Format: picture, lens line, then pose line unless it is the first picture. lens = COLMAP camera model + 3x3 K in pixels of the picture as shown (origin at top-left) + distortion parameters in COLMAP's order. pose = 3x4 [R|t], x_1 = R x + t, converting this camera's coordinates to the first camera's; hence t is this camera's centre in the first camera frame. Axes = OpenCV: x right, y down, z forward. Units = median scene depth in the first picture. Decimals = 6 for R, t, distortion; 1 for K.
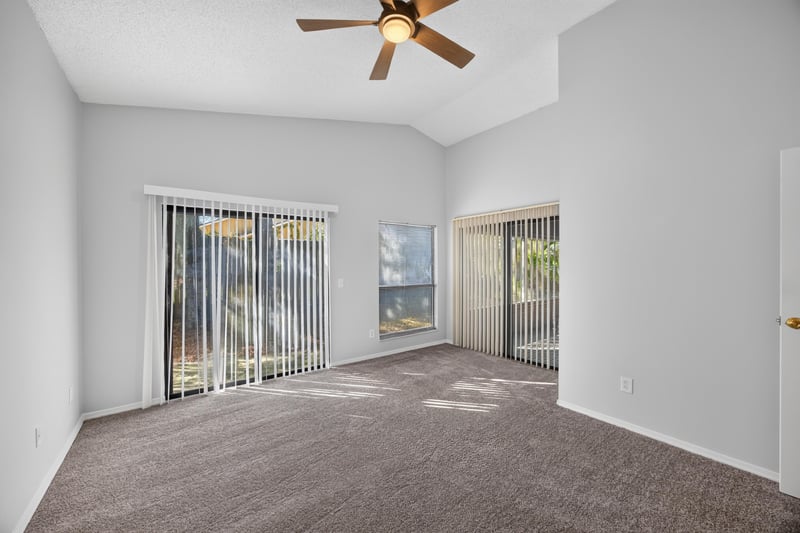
lens RADIAL K [[322.4, 0, 400.0], [0, 322.4, 266.5], [0, 0, 1]] dist [-0.011872, 0.000017]
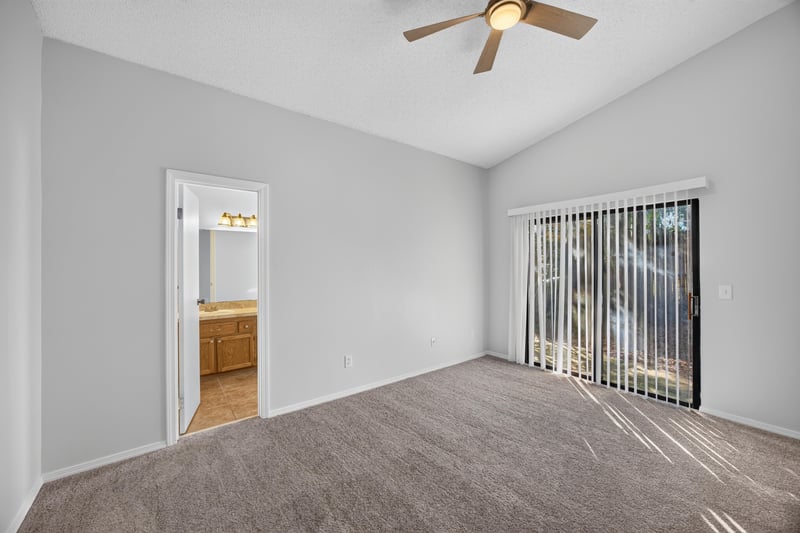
lens RADIAL K [[321.8, 0, 400.8], [0, 321.8, 264.1], [0, 0, 1]] dist [0.020892, 0.000129]
pose [[-0.004635, 0.005089, -0.999976, 0.737630], [-0.005061, 0.999974, 0.005112, -0.008503], [0.999976, 0.005085, -0.004609, 0.535516]]
